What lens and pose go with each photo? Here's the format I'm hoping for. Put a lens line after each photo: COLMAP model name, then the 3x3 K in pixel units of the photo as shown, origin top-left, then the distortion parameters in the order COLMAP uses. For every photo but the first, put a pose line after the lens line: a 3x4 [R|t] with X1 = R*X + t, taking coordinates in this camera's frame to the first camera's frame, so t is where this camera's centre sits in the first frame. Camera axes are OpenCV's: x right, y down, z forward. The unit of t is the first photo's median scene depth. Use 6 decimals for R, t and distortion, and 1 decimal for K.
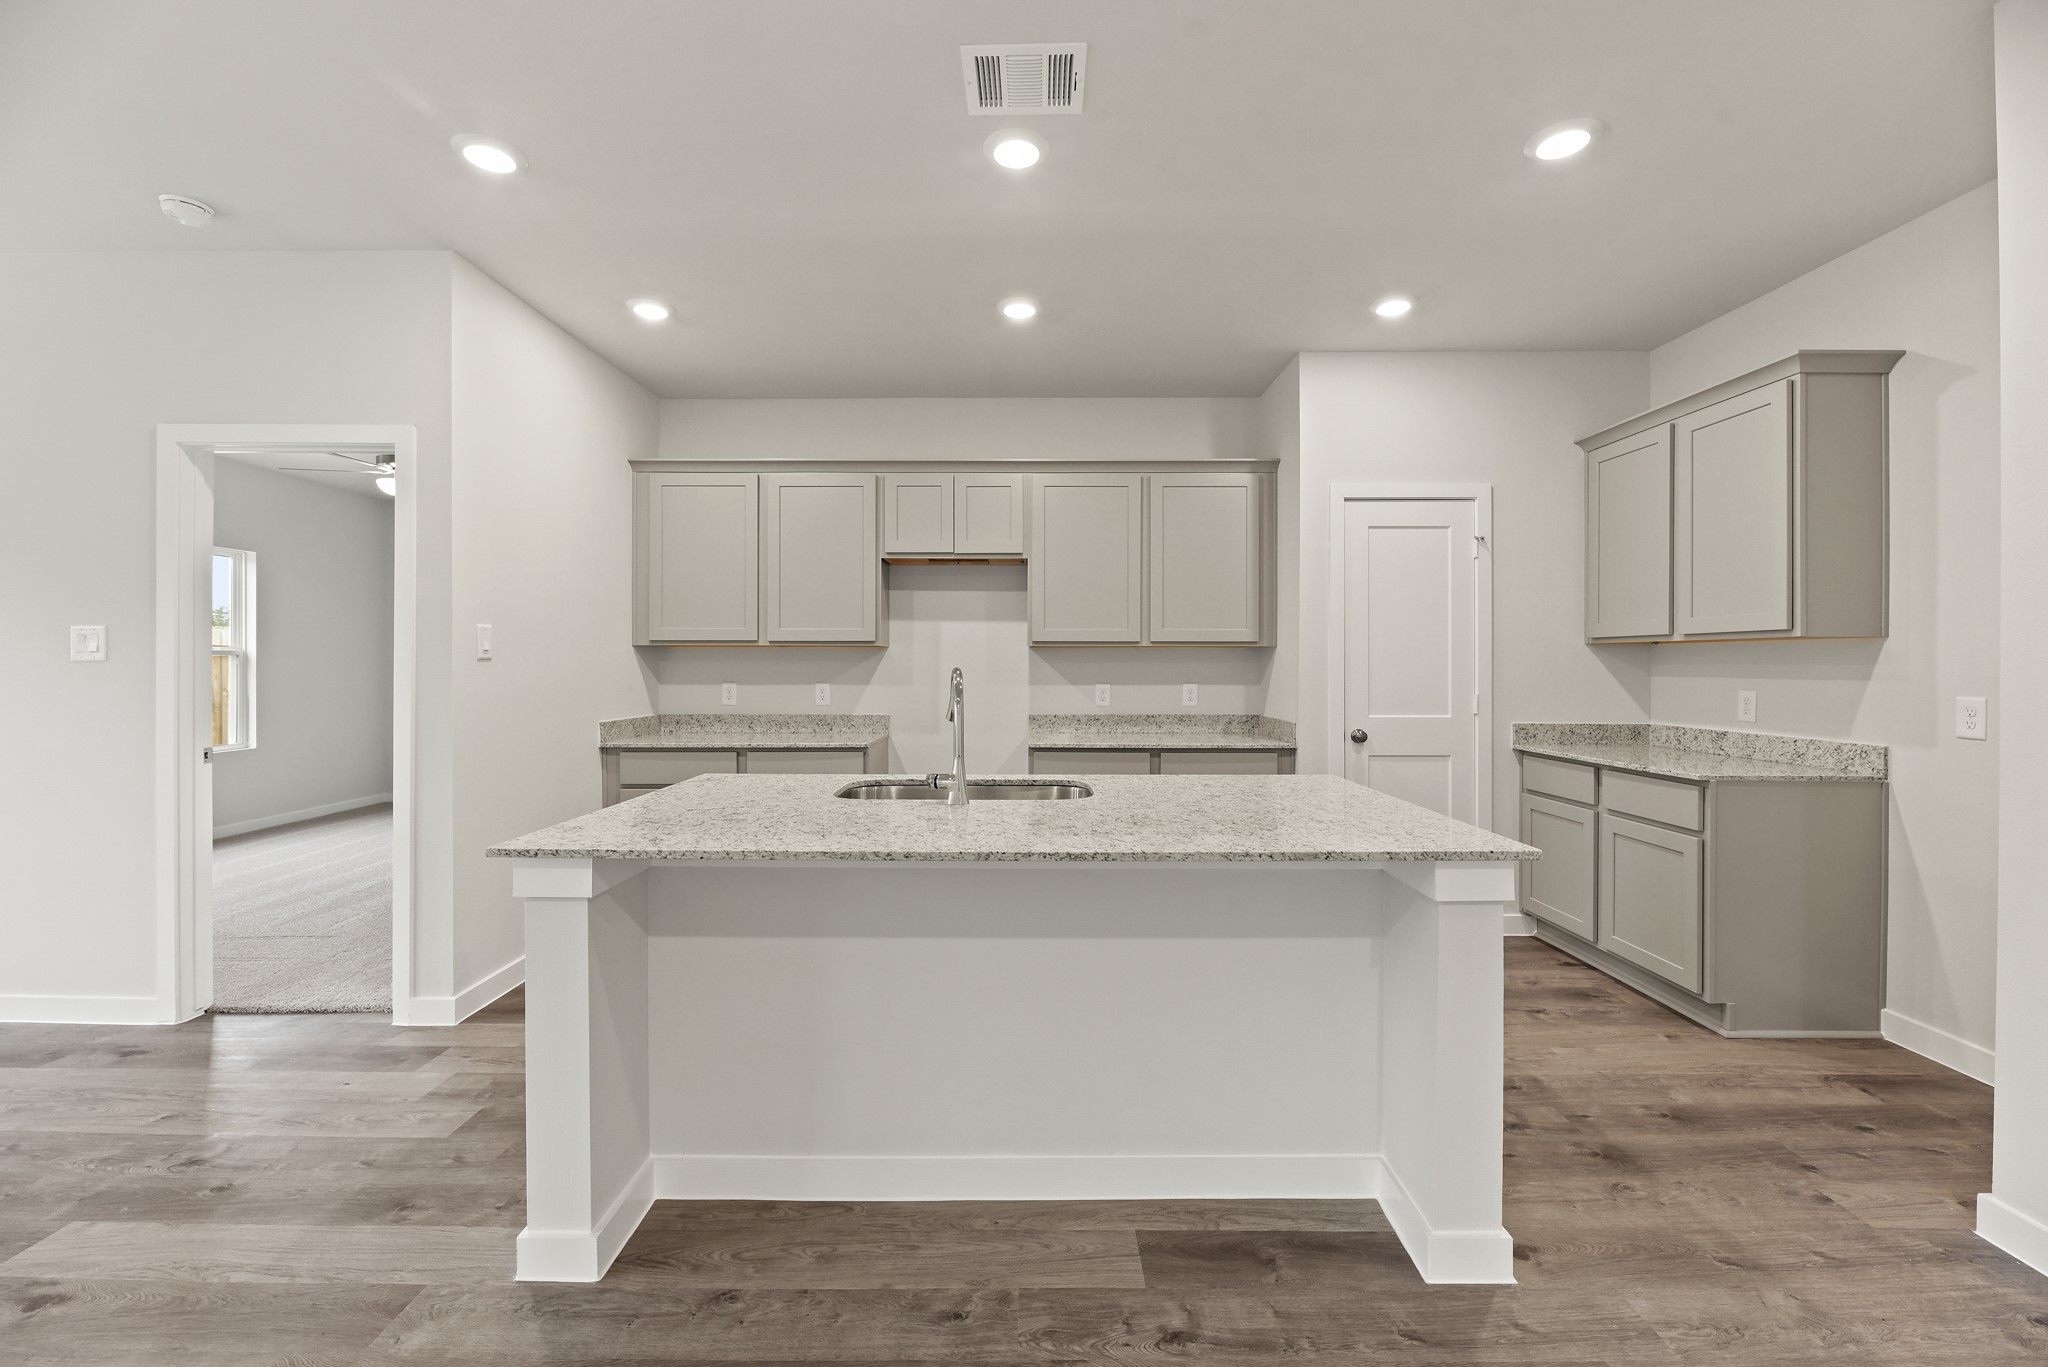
lens RADIAL K [[830.4, 0, 1023.4], [0, 830.4, 664.6], [0, 0, 1]] dist [-0.000230, -0.002703]
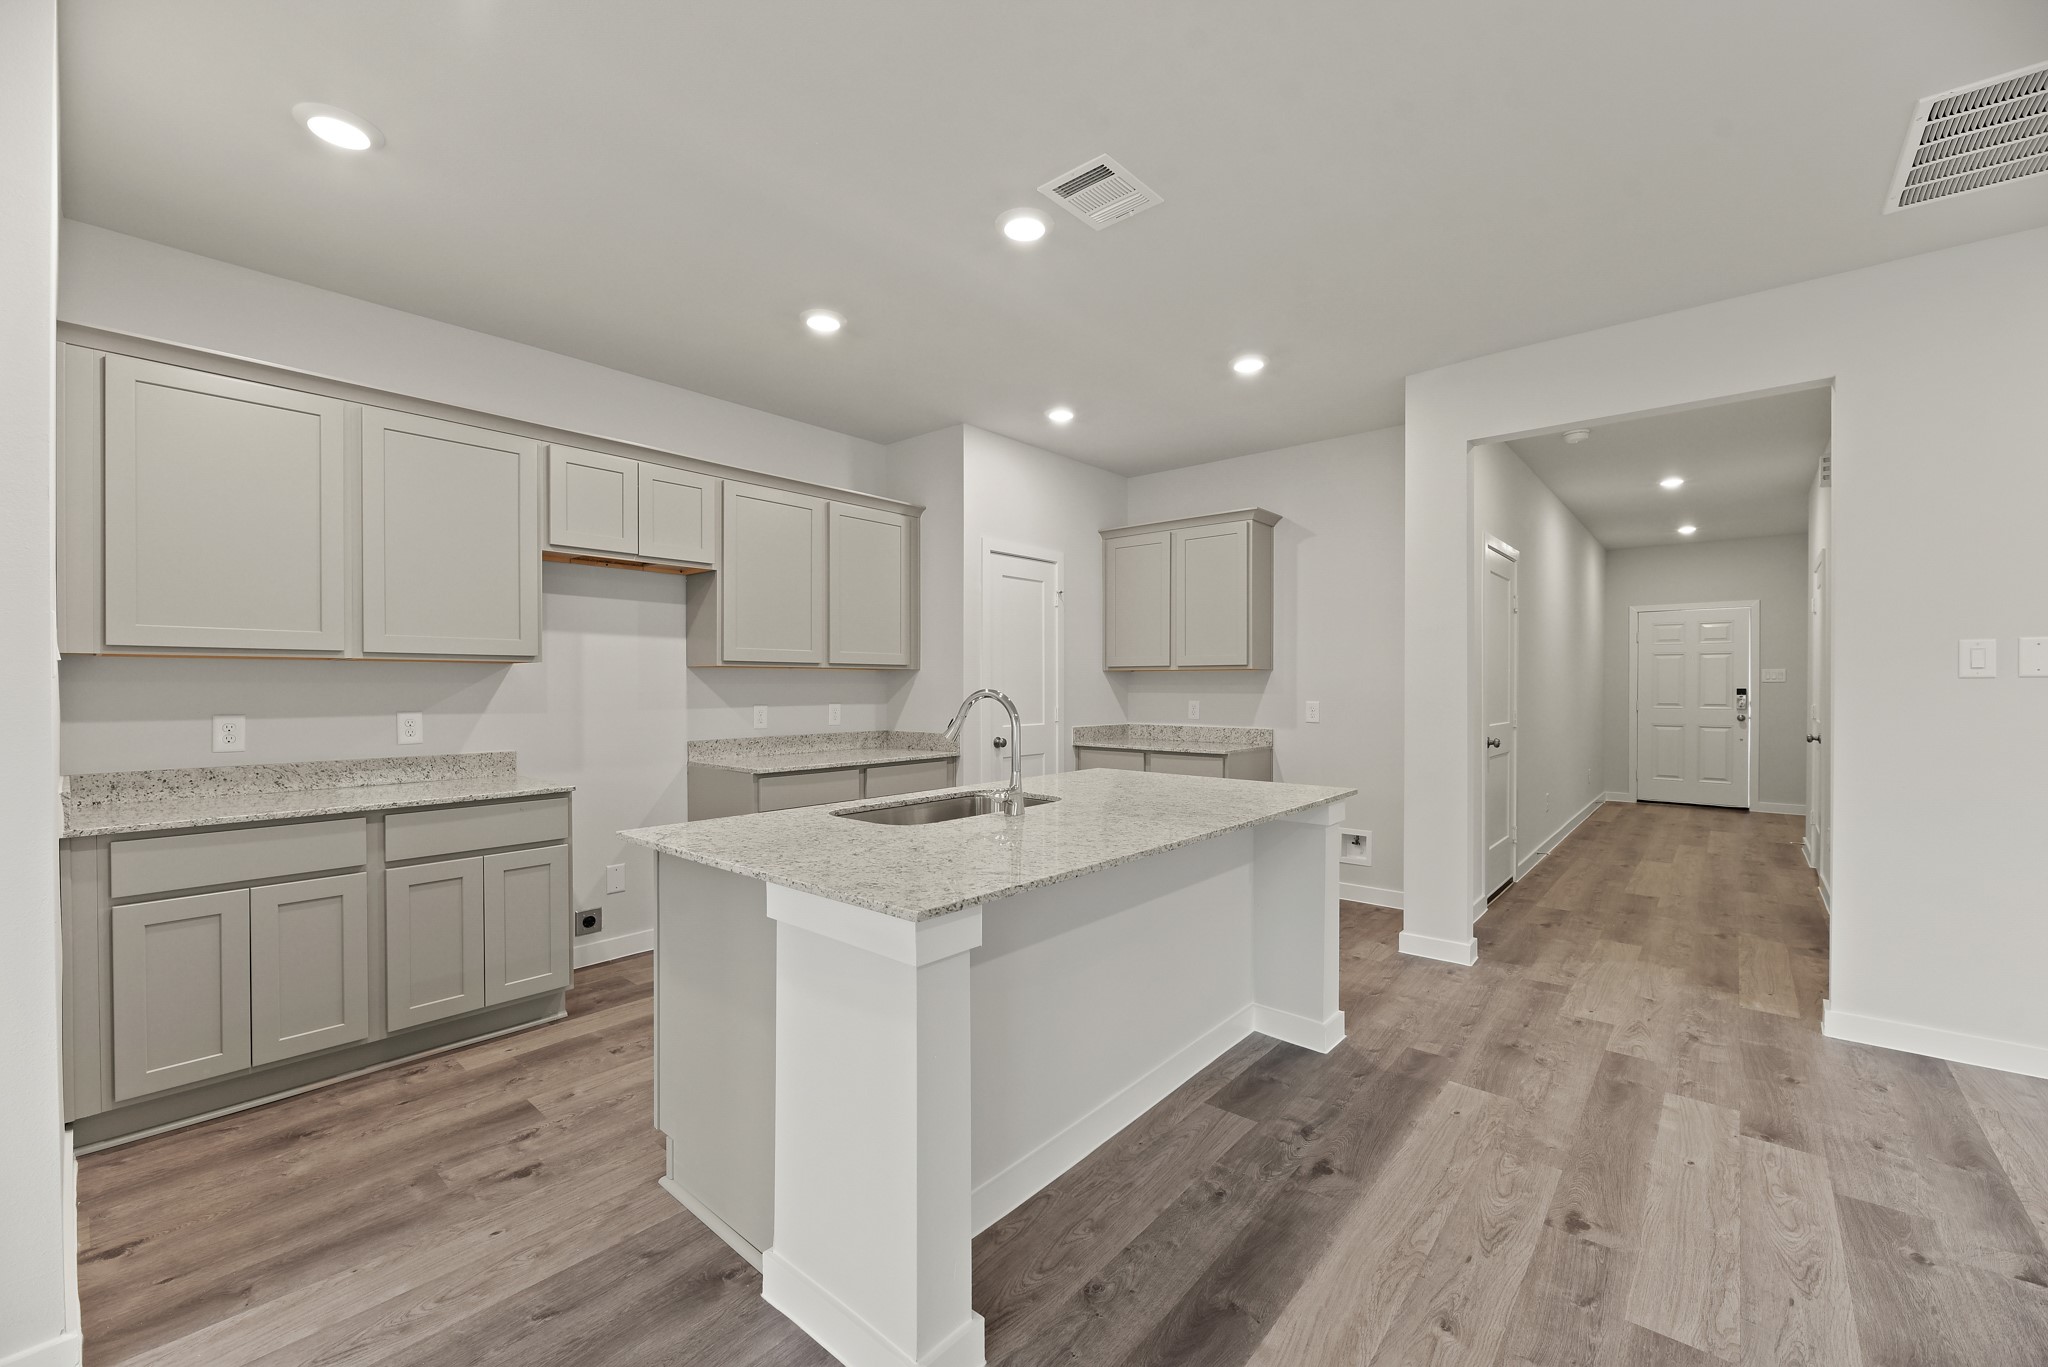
lens RADIAL K [[830.4, 0, 1018.6], [0, 830.4, 684.4], [0, 0, 1]] dist [-0.000230, -0.002703]
pose [[0.647237, -0.001272, 0.762288, -0.637395], [0.000489, 0.999999, 0.001253, -0.003185], [-0.762289, -0.000438, 0.647237, 0.204786]]
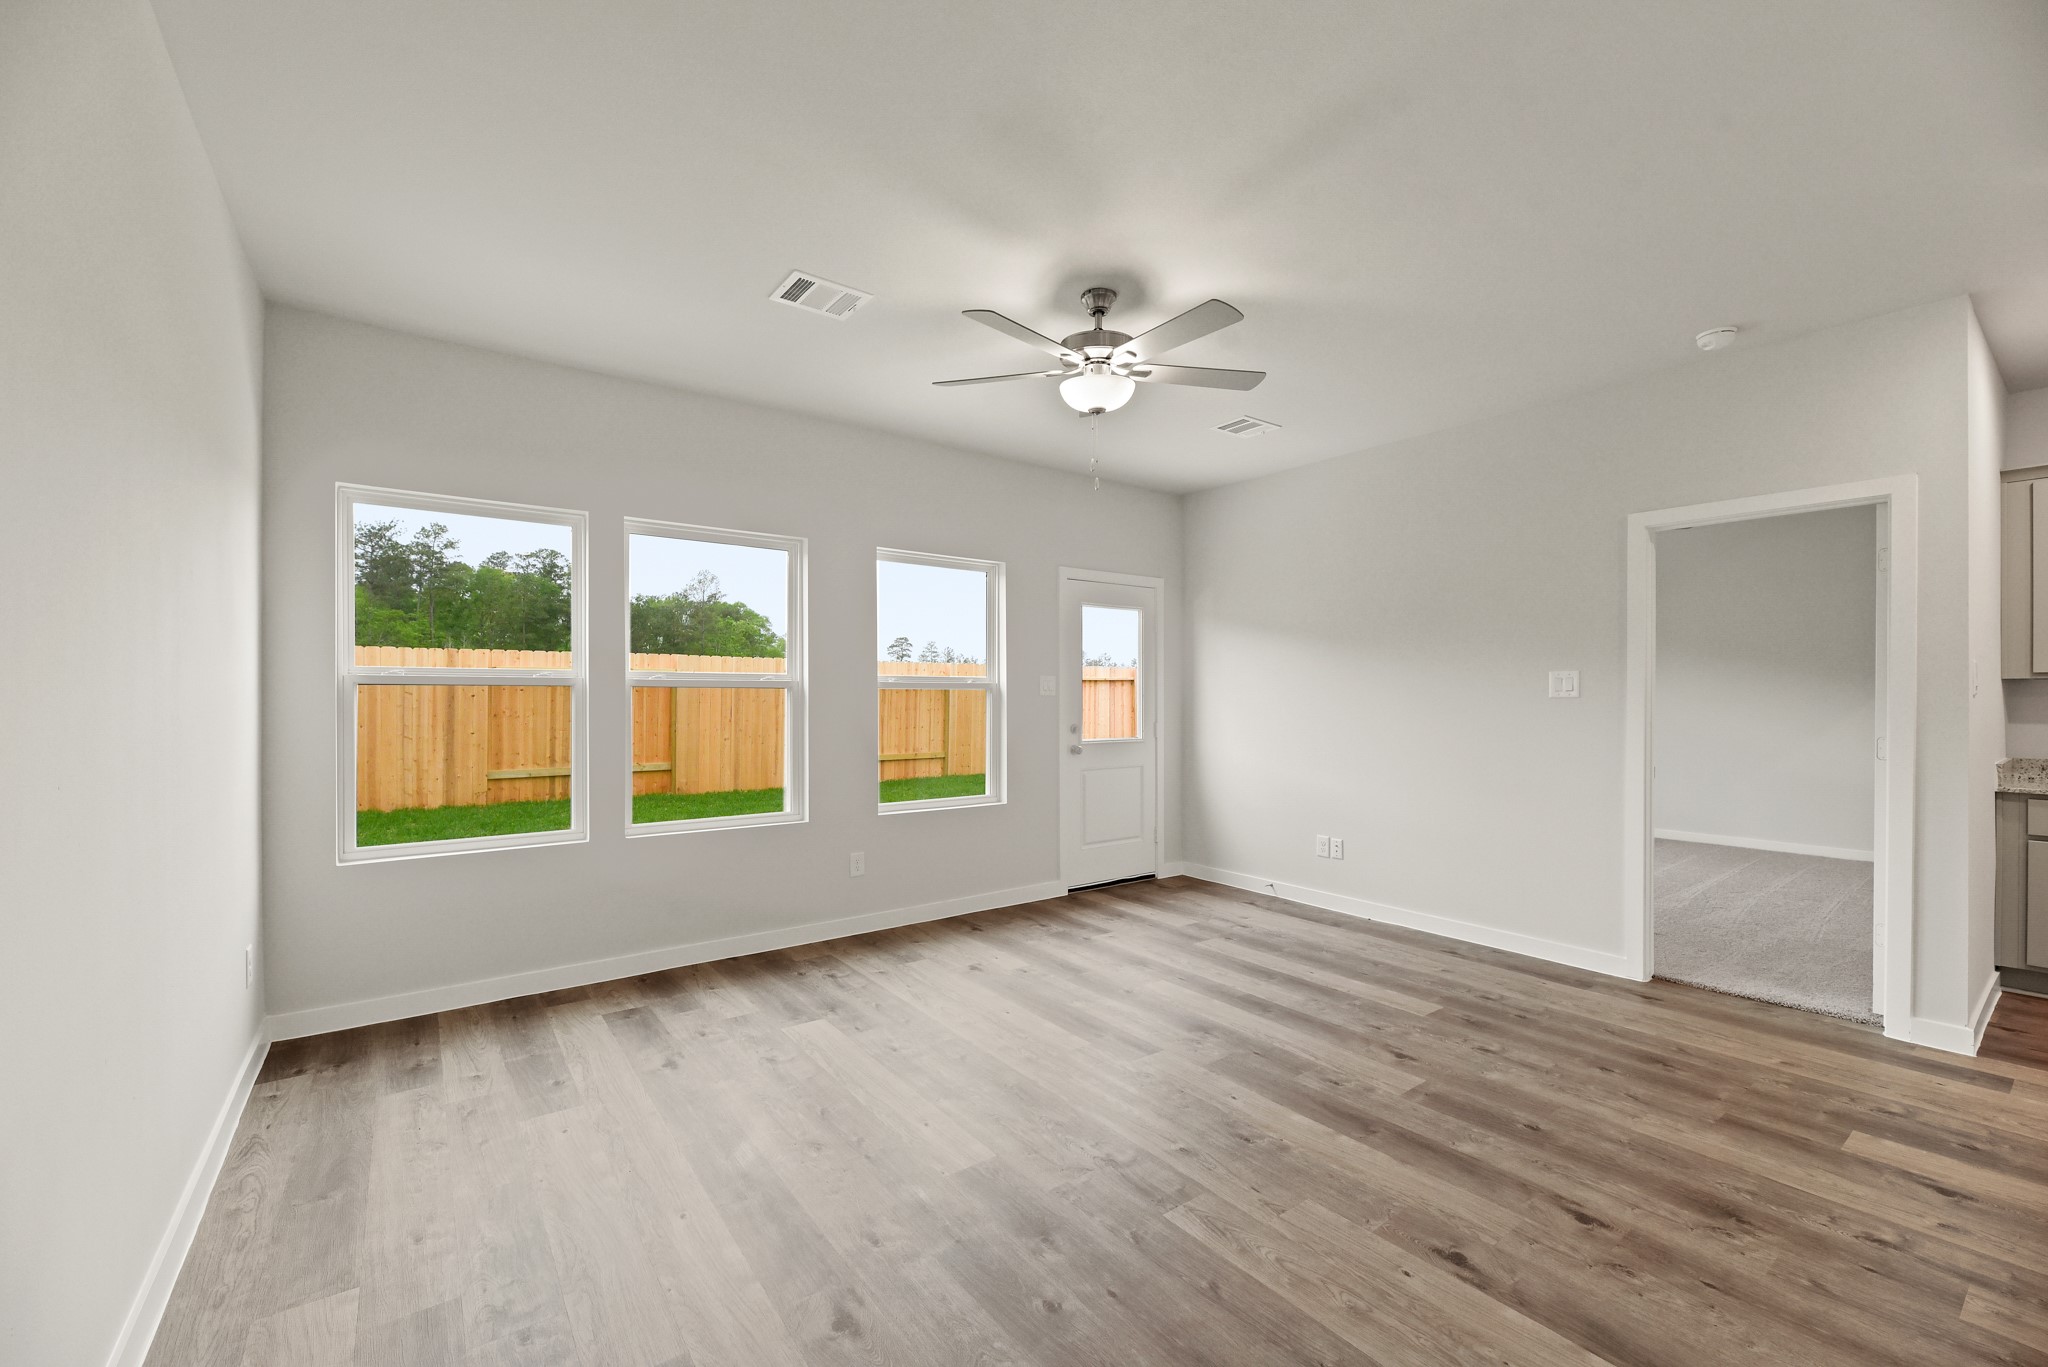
lens RADIAL K [[830.4, 0, 1009.3], [0, 830.4, 699.0], [0, 0, 1]] dist [-0.000230, -0.002703]
pose [[0.586583, 0.000771, -0.809889, -0.508992], [-0.000812, 1.000000, 0.000365, -0.001458], [0.809889, 0.000443, 0.586584, -0.489524]]
